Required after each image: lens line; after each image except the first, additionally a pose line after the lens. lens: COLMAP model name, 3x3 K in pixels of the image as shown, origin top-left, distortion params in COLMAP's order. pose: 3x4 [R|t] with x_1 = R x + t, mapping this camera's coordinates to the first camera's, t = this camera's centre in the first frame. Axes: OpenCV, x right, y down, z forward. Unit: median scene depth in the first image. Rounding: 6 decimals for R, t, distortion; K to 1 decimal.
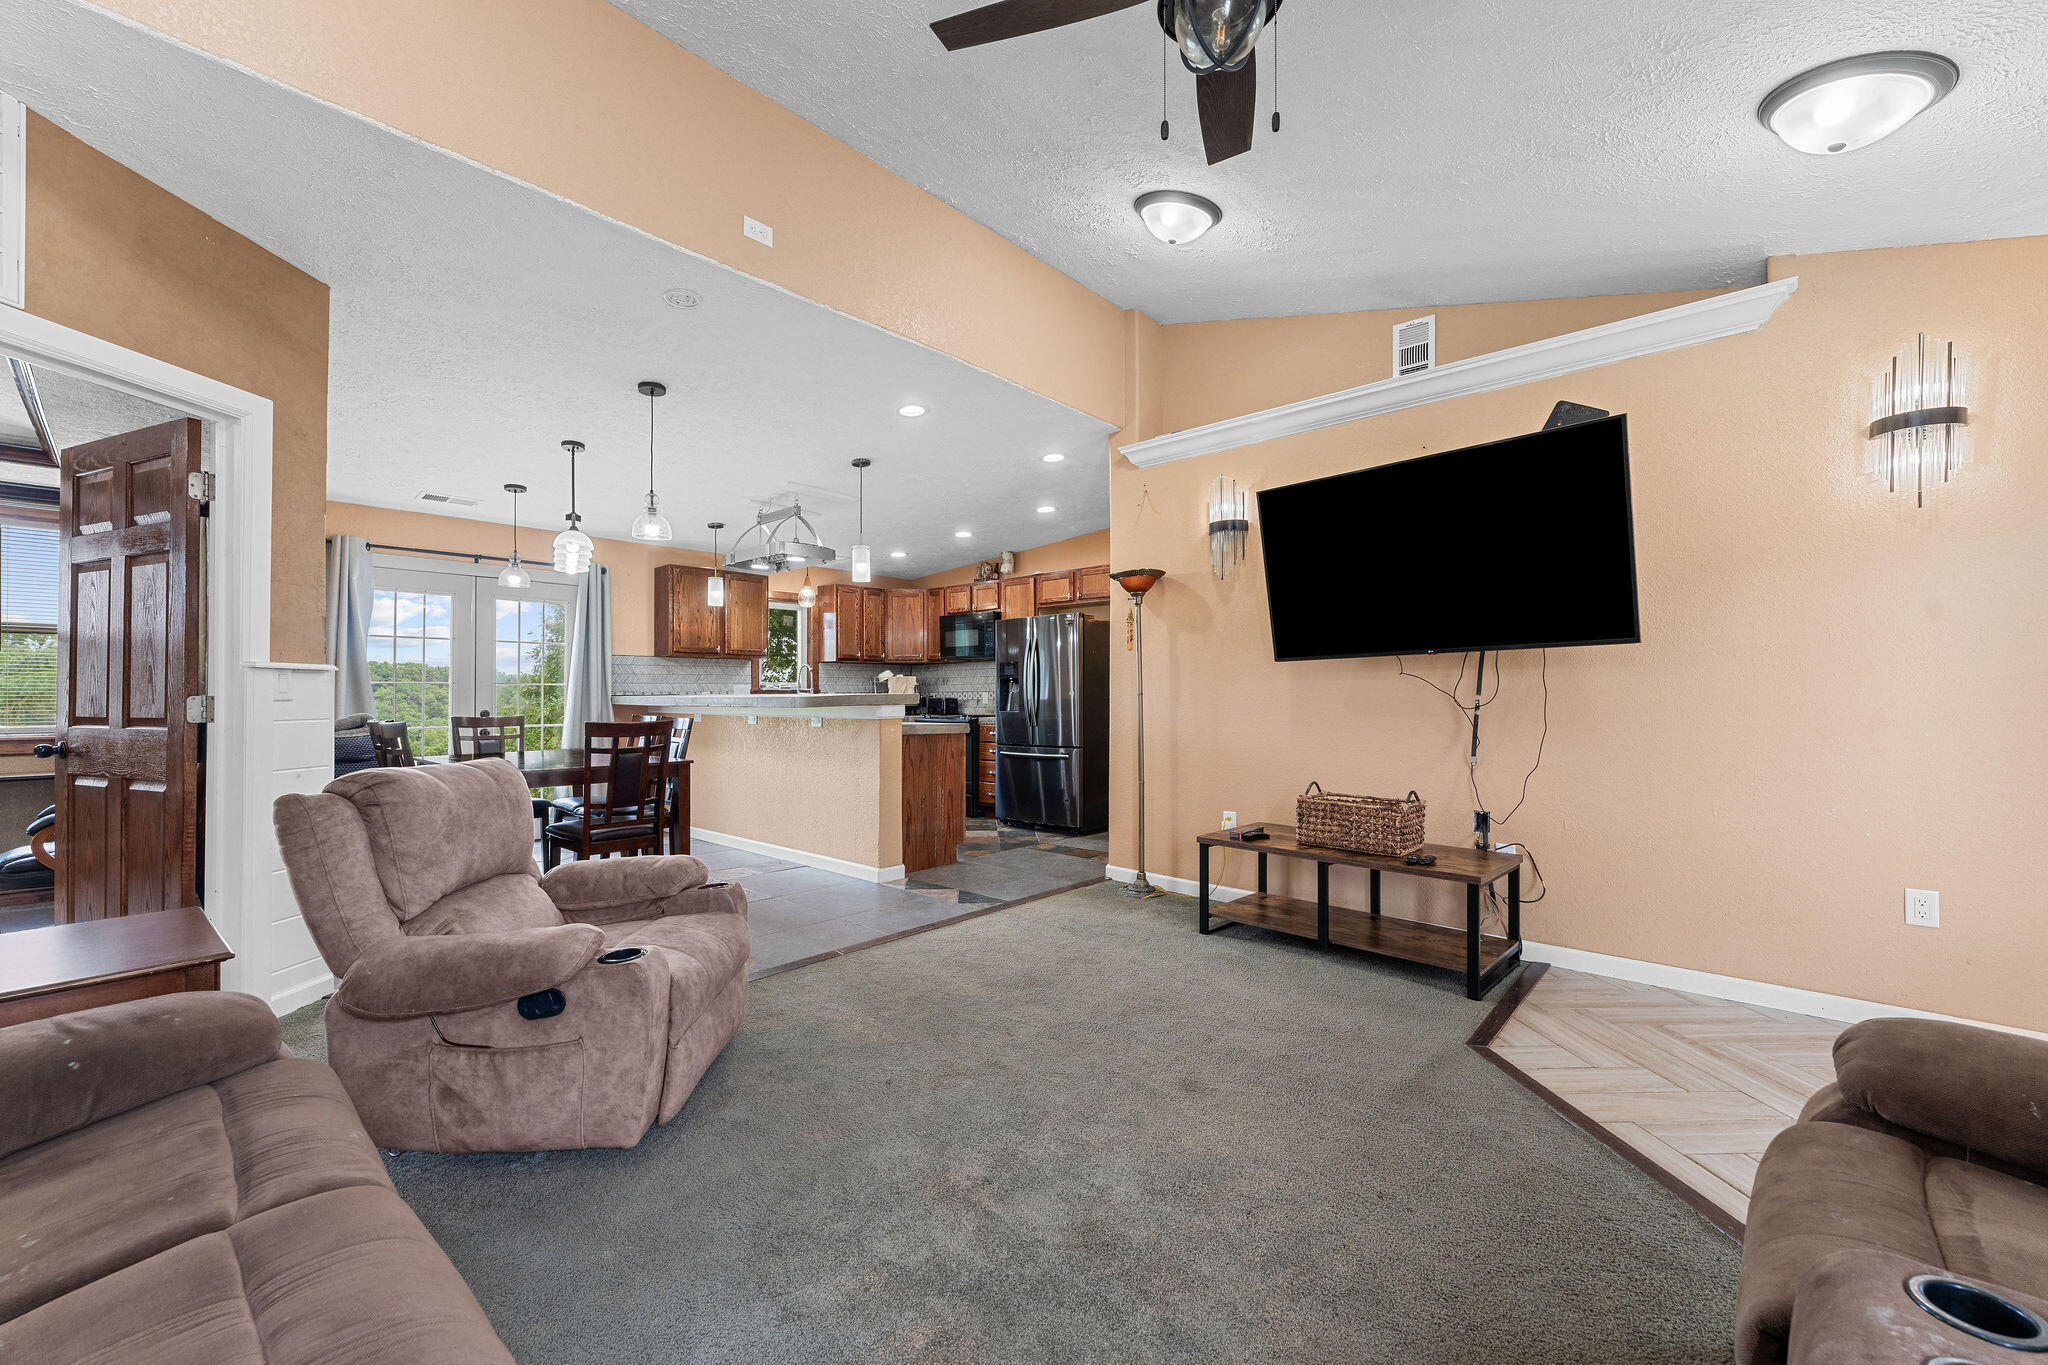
lens RADIAL K [[811.2, 0, 1017.4], [0, 811.2, 694.6], [0, 0, 1]] dist [-0.012670, -0.000493]
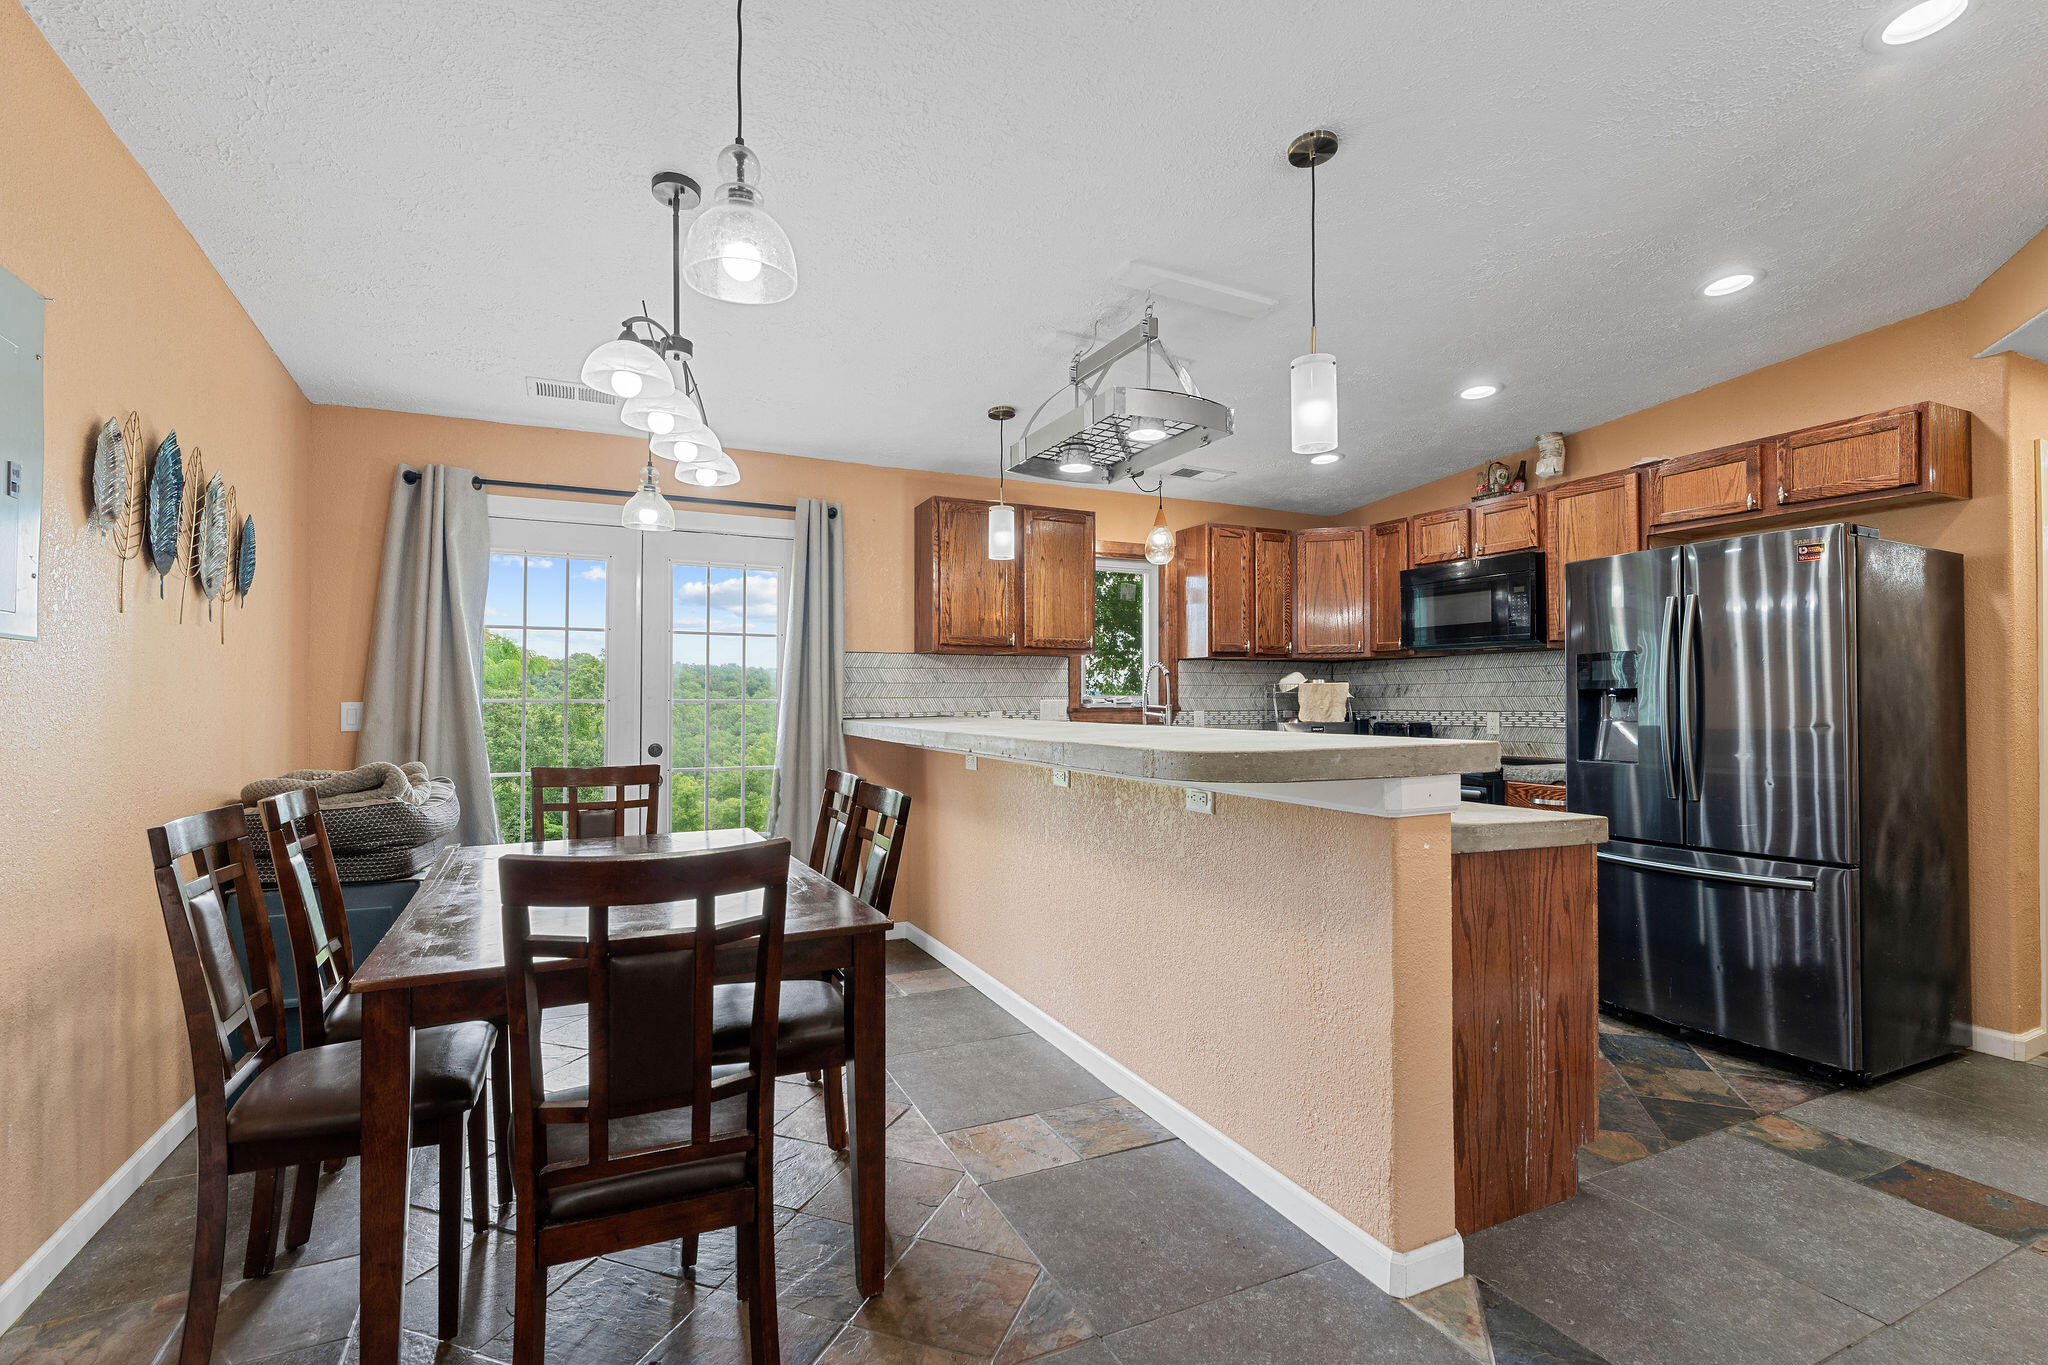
lens RADIAL K [[923.0, 0, 1030.0], [0, 923.0, 691.3], [0, 0, 1]] dist [0.000386, -0.001345]
pose [[0.929947, -0.002832, -0.367684, -0.108727], [-0.000078, 0.999969, -0.007900, -0.012975], [0.367694, 0.007375, 0.929917, 0.370508]]
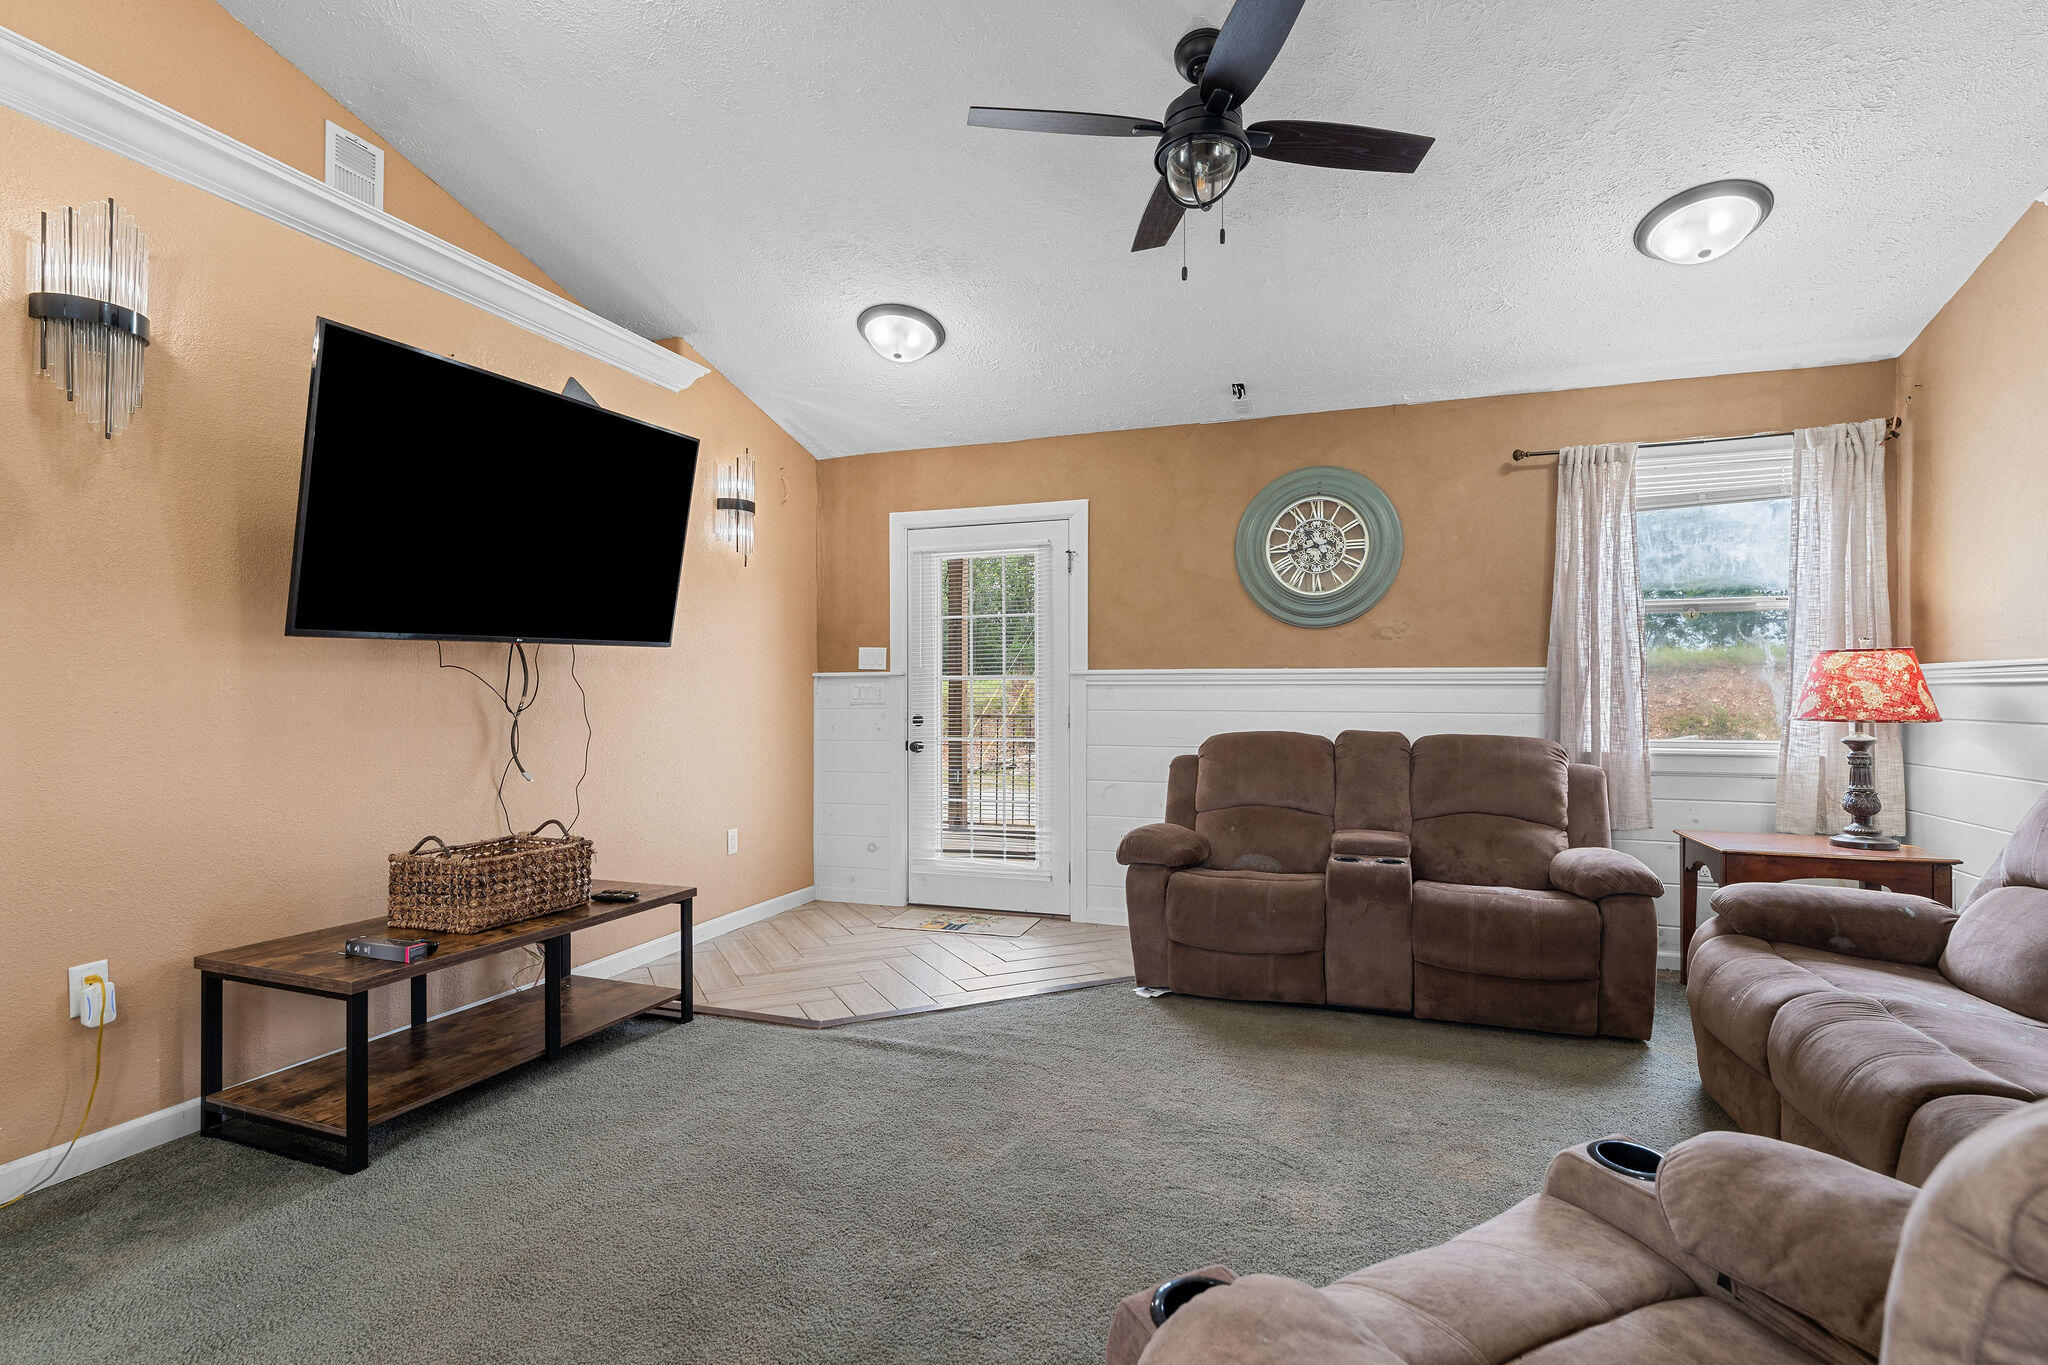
lens RADIAL K [[982.0, 0, 1017.7], [0, 982.0, 690.4], [0, 0, 1]] dist [-0.002916, -0.000829]
pose [[-0.393343, 0.000680, 0.919392, -0.250902], [0.004540, 0.999989, 0.001203, -0.001965], [-0.919381, 0.004648, -0.393341, 0.436604]]
